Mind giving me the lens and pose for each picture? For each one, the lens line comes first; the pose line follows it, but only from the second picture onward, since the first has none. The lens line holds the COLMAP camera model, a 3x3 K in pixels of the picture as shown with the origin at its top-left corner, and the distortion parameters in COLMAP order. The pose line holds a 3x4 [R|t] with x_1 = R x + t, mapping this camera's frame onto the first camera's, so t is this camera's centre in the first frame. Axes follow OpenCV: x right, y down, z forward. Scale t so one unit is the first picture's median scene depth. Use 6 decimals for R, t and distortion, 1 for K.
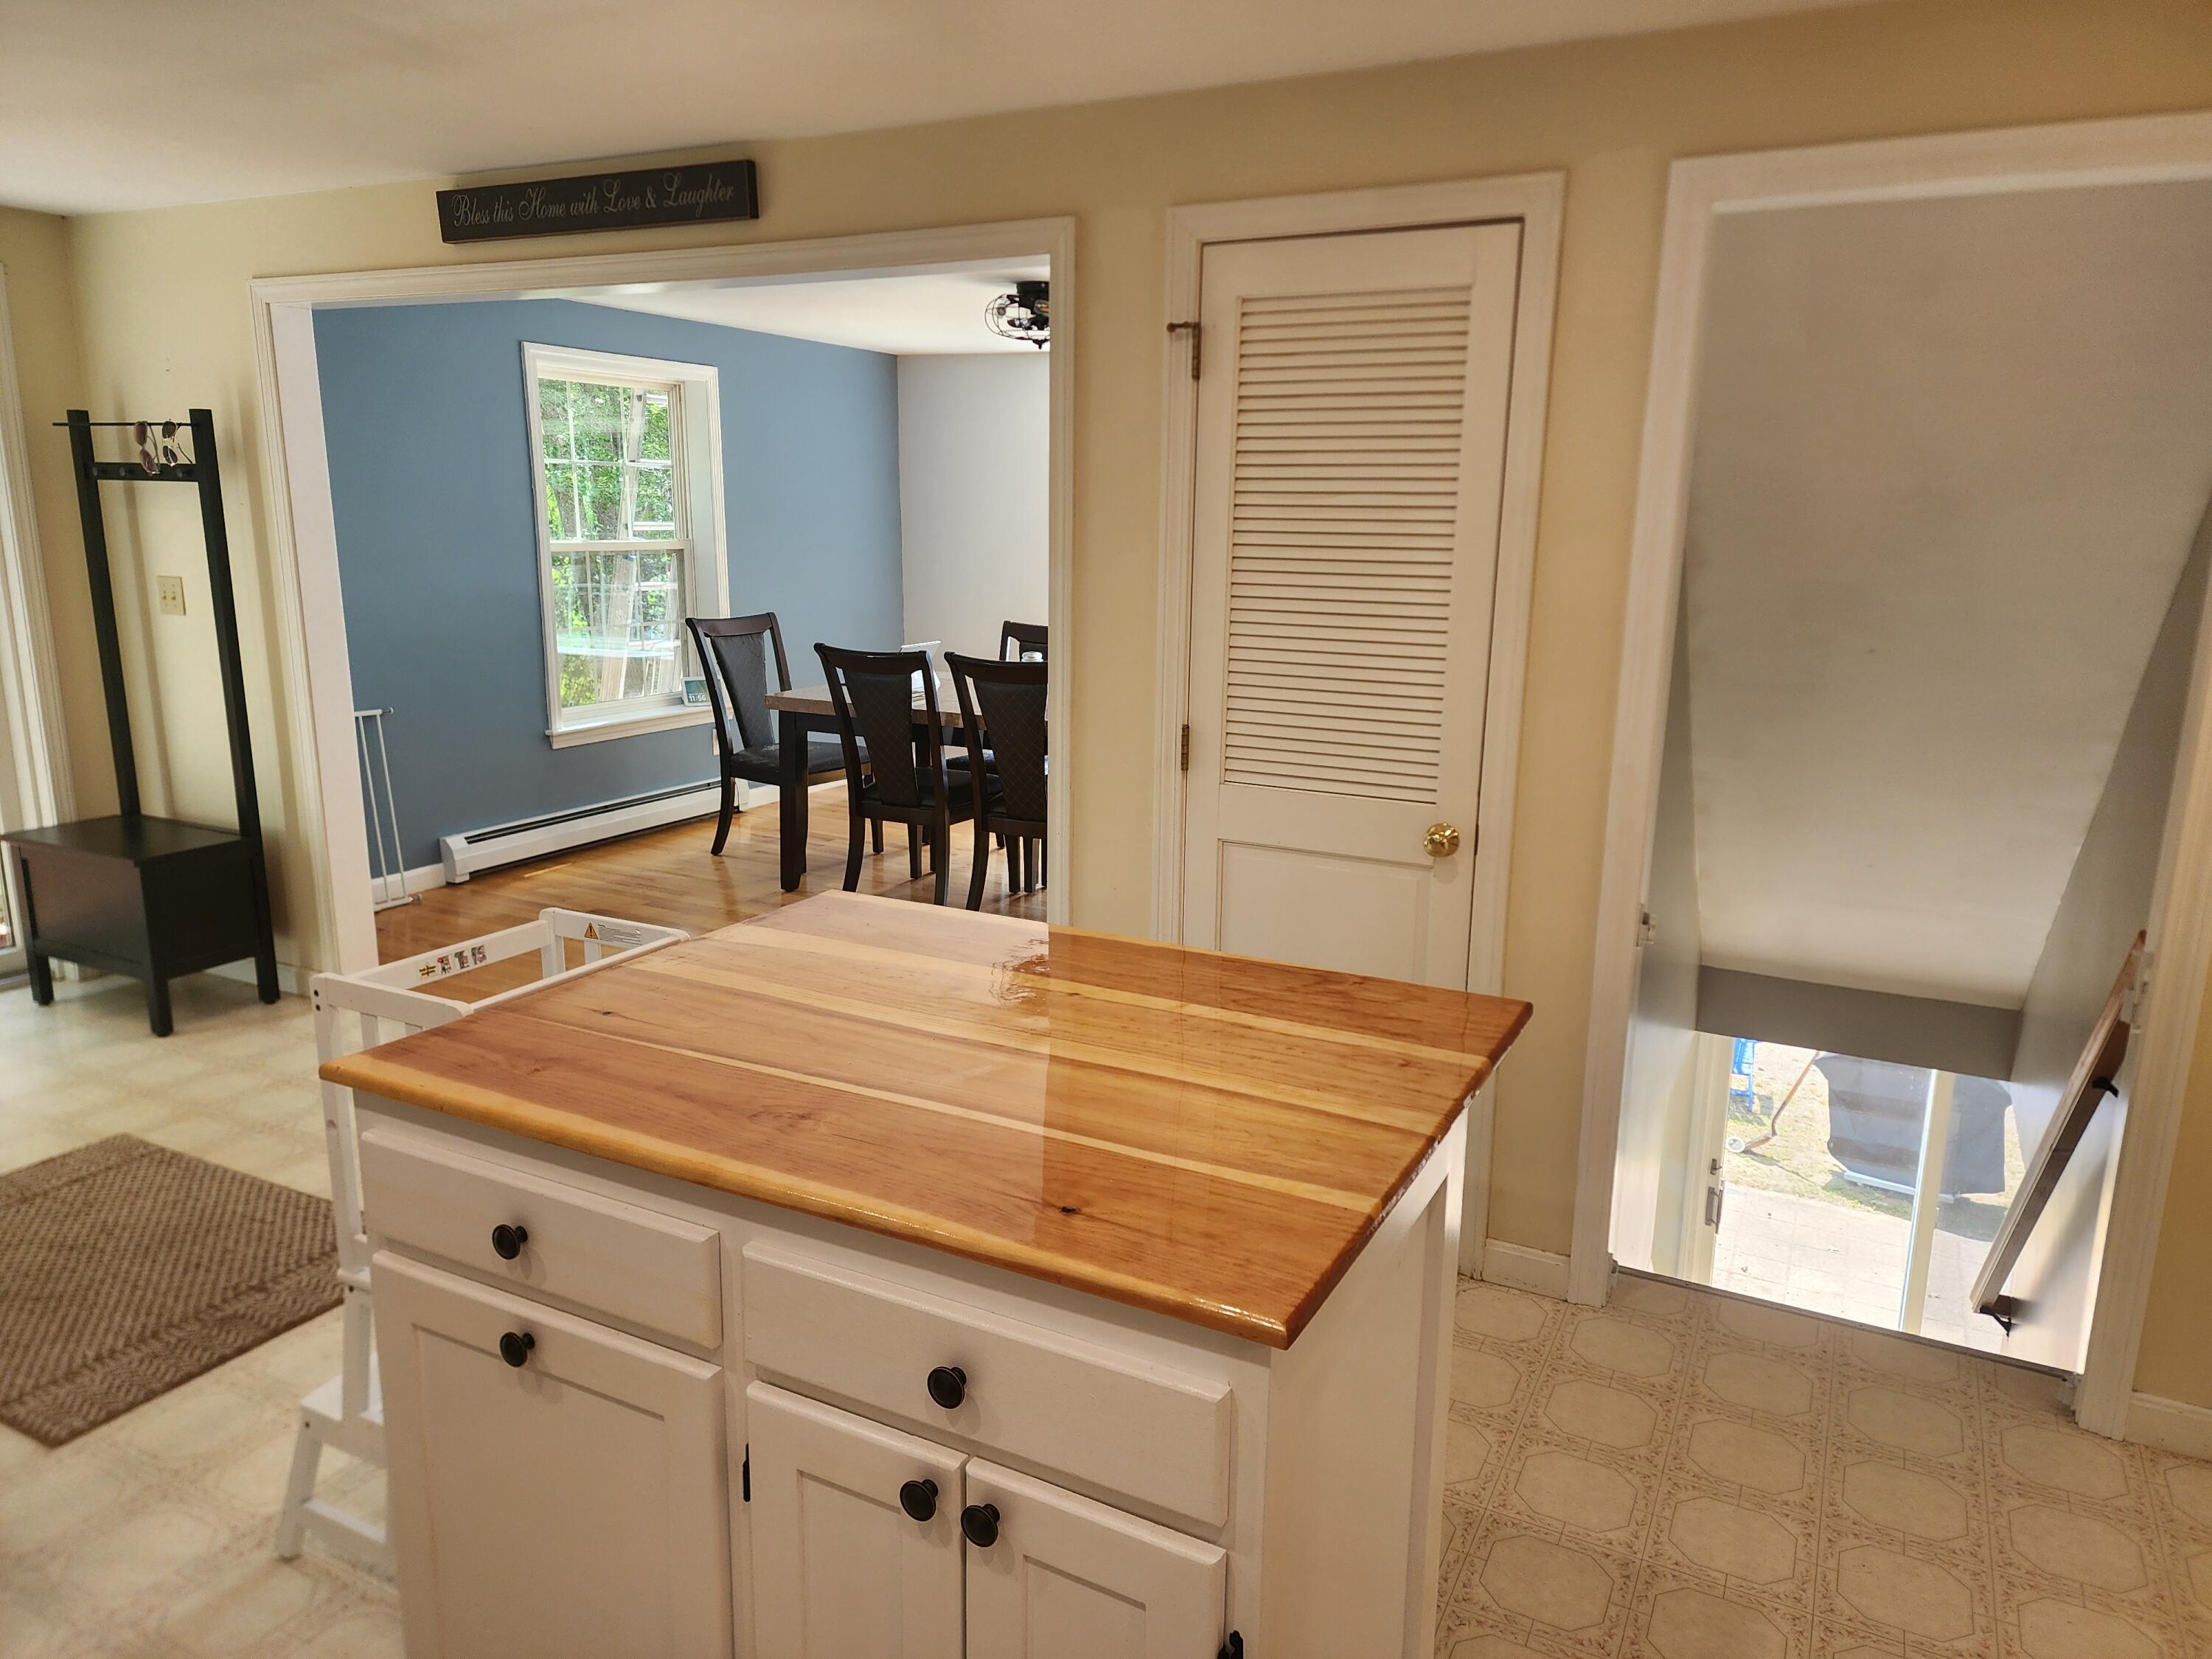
lens RADIAL K [[1458.0, 0, 1102.9], [0, 1458.0, 823.7], [0, 0, 1]] dist [0.098356, -0.099190]
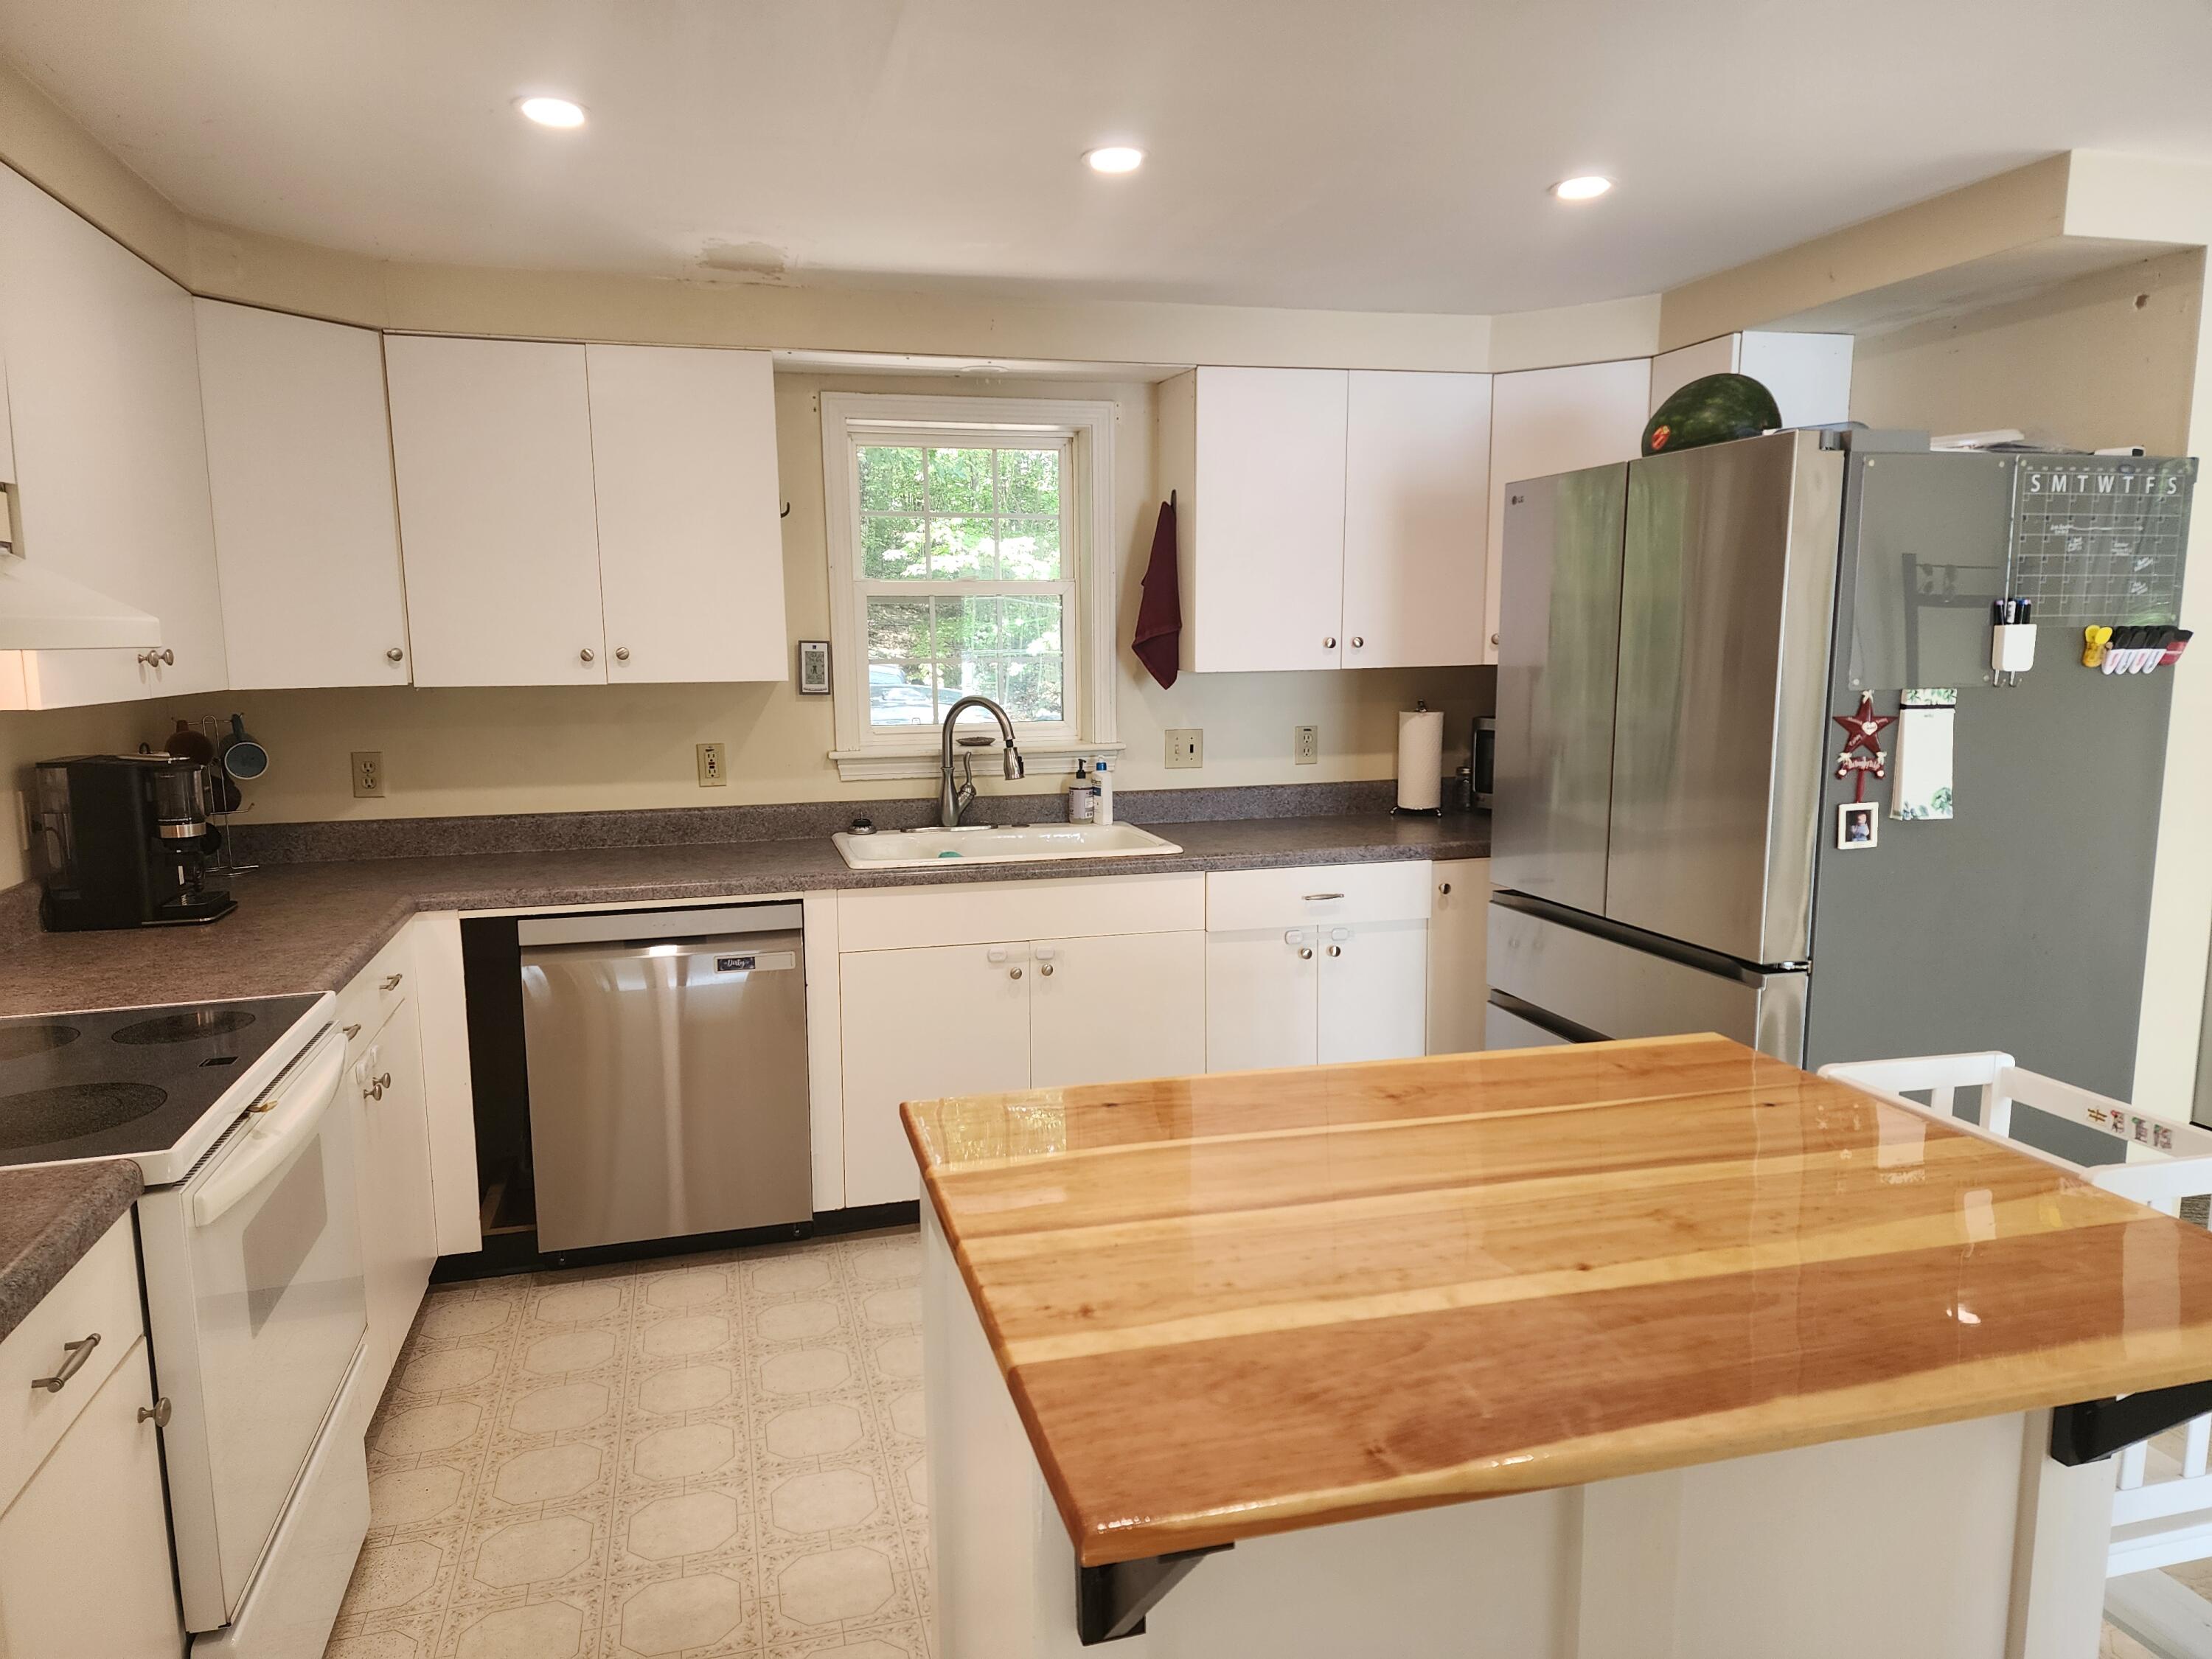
lens RADIAL K [[1456.2, 0, 1092.2], [0, 1456.2, 848.5], [0, 0, 1]] dist [0.107501, -0.104884]
pose [[-0.742244, 0.090375, -0.664007, 0.632367], [-0.140798, 0.947715, 0.286377, -0.249561], [0.655171, 0.306053, -0.690712, 1.360087]]
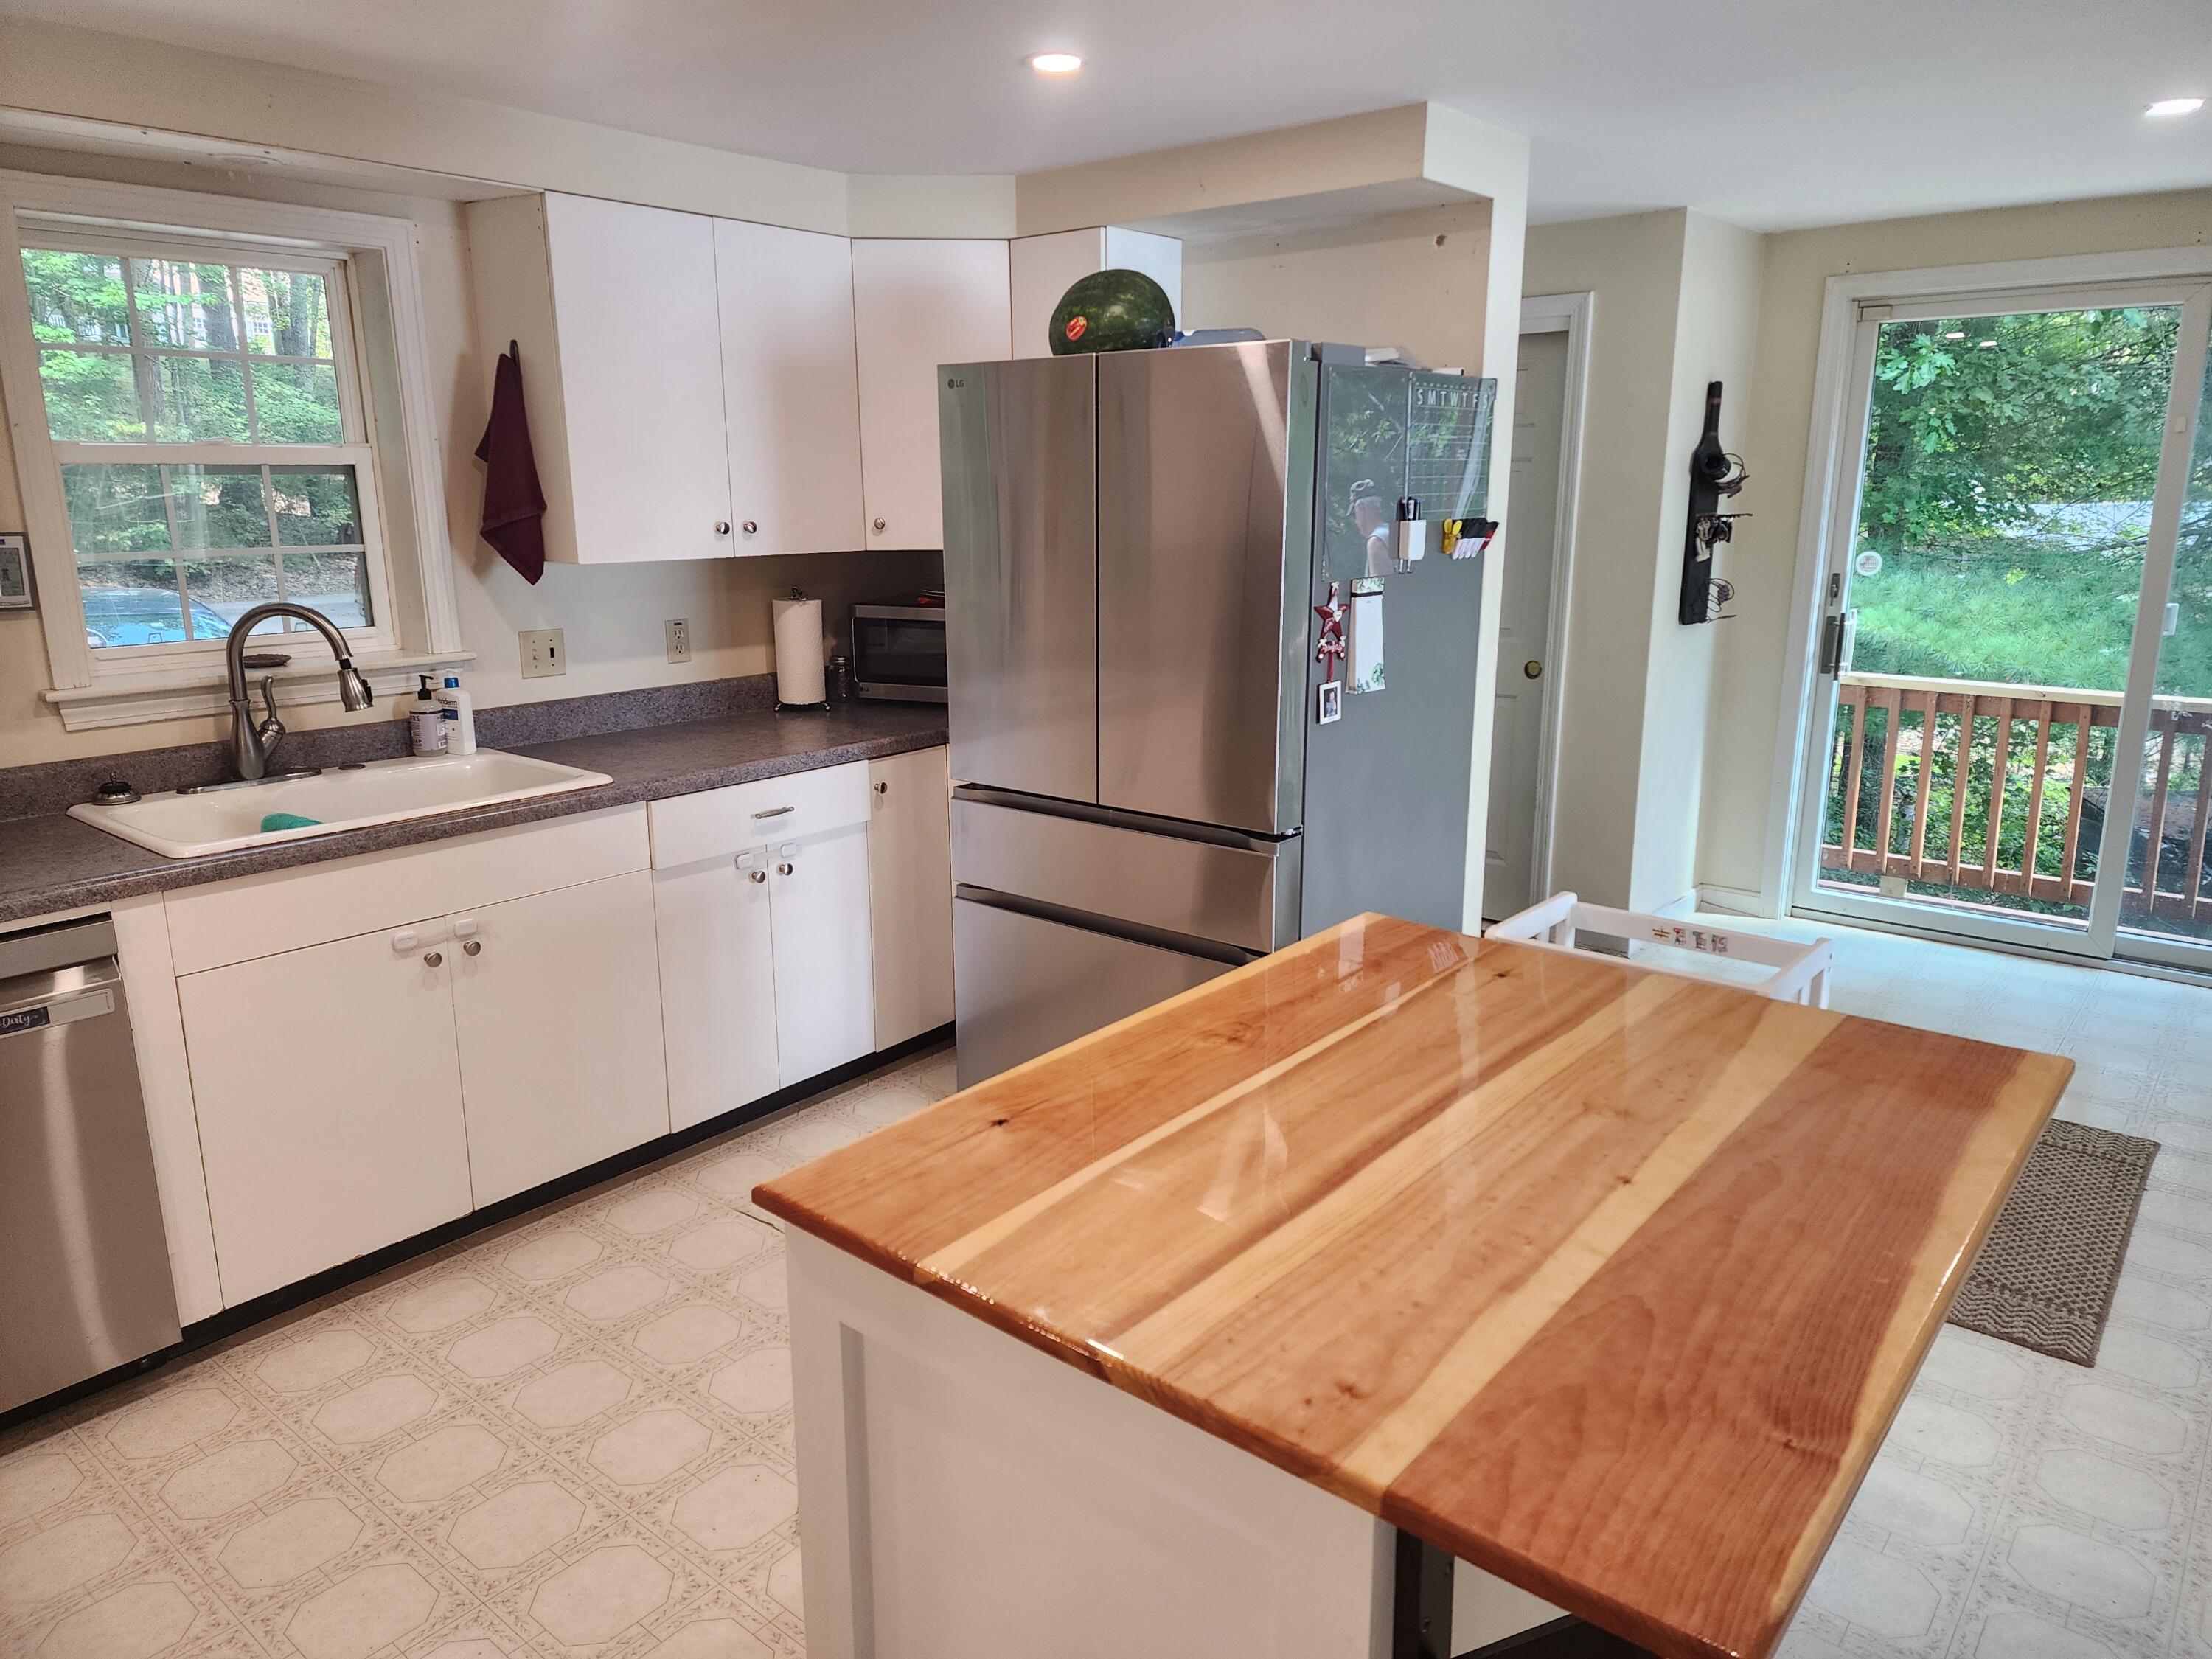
lens RADIAL K [[1458.0, 0, 1102.9], [0, 1458.0, 823.7], [0, 0, 1]] dist [0.098356, -0.099190]
pose [[-0.217962, 0.210494, -0.952987, 0.738433], [-0.200138, 0.946072, 0.254741, -0.194274], [0.955216, 0.246253, -0.164080, 0.894661]]
